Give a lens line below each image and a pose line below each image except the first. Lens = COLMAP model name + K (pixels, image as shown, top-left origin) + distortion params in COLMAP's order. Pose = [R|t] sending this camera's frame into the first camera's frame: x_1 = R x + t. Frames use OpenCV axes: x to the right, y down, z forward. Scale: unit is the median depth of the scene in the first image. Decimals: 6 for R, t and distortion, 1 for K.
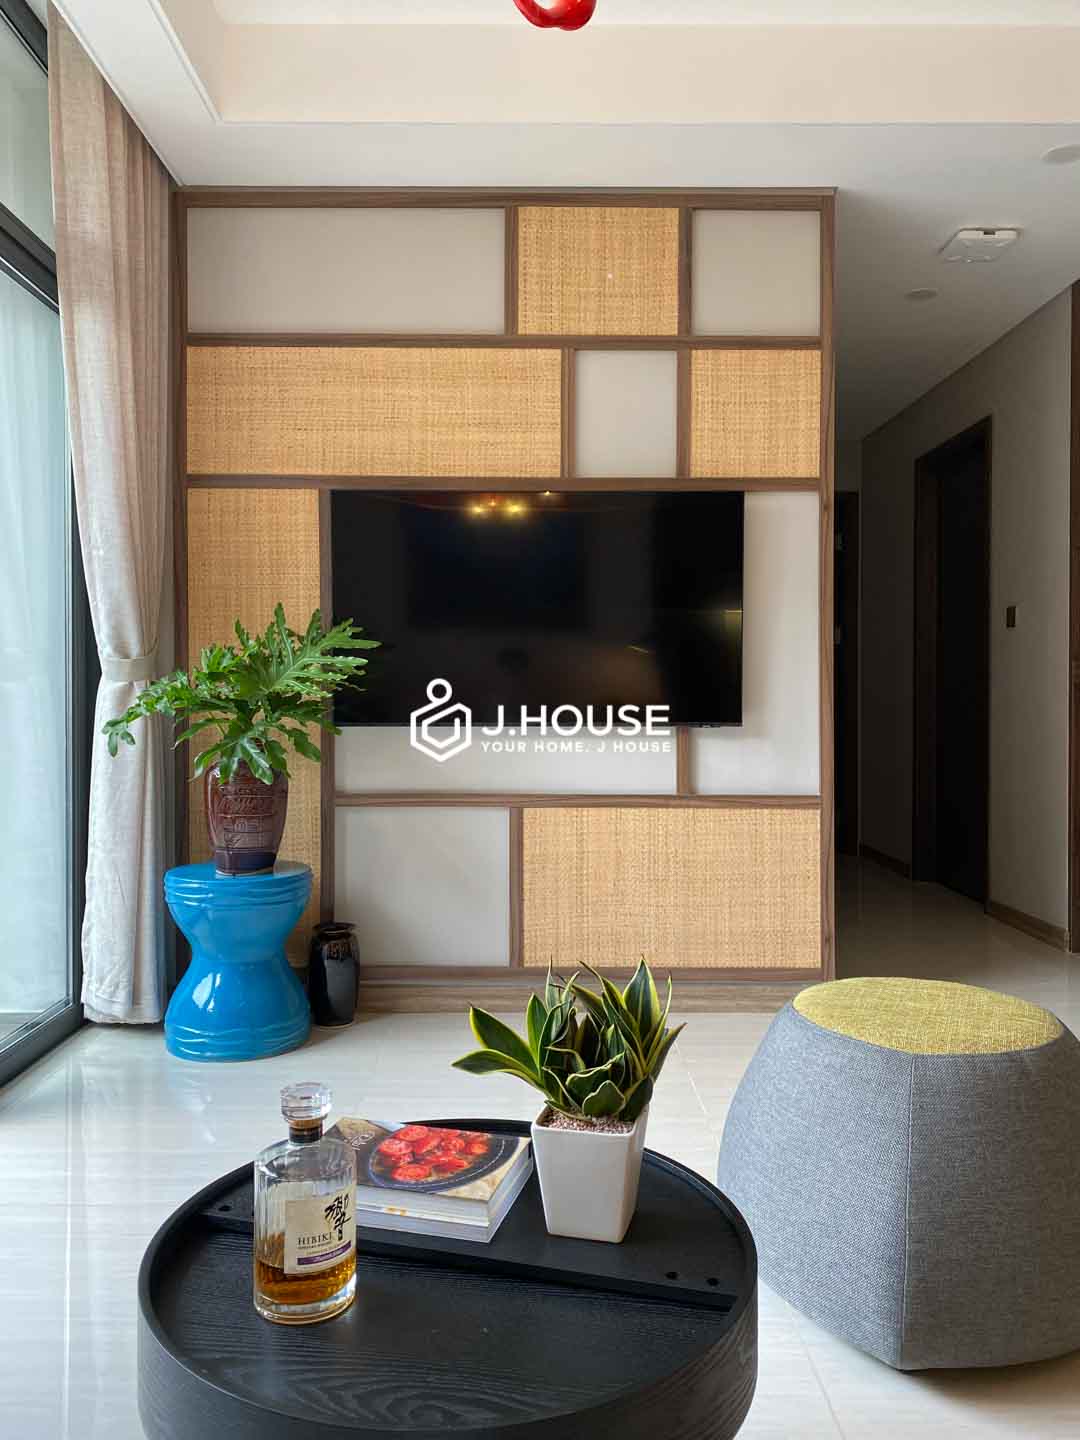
lens RADIAL K [[1094.3, 0, 538.9], [0, 1094.3, 705.9], [0, 0, 1]] dist [0.053362, -0.070130]
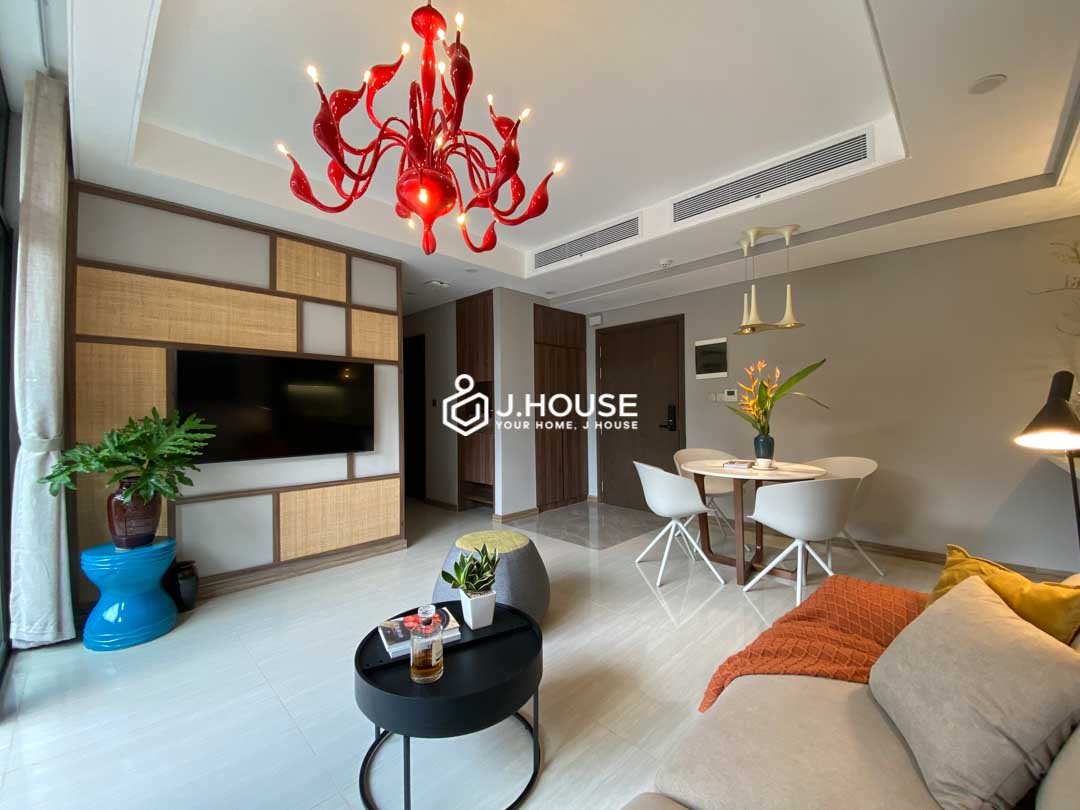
lens RADIAL K [[435.8, 0, 529.3], [0, 435.8, 411.5], [0, 0, 1]] dist [-0.003977, -0.010638]
pose [[0.710861, -0.011197, 0.703243, -0.290669], [0.019411, 0.999805, -0.003703, -0.066821], [-0.703064, 0.016283, 0.710940, -0.029487]]
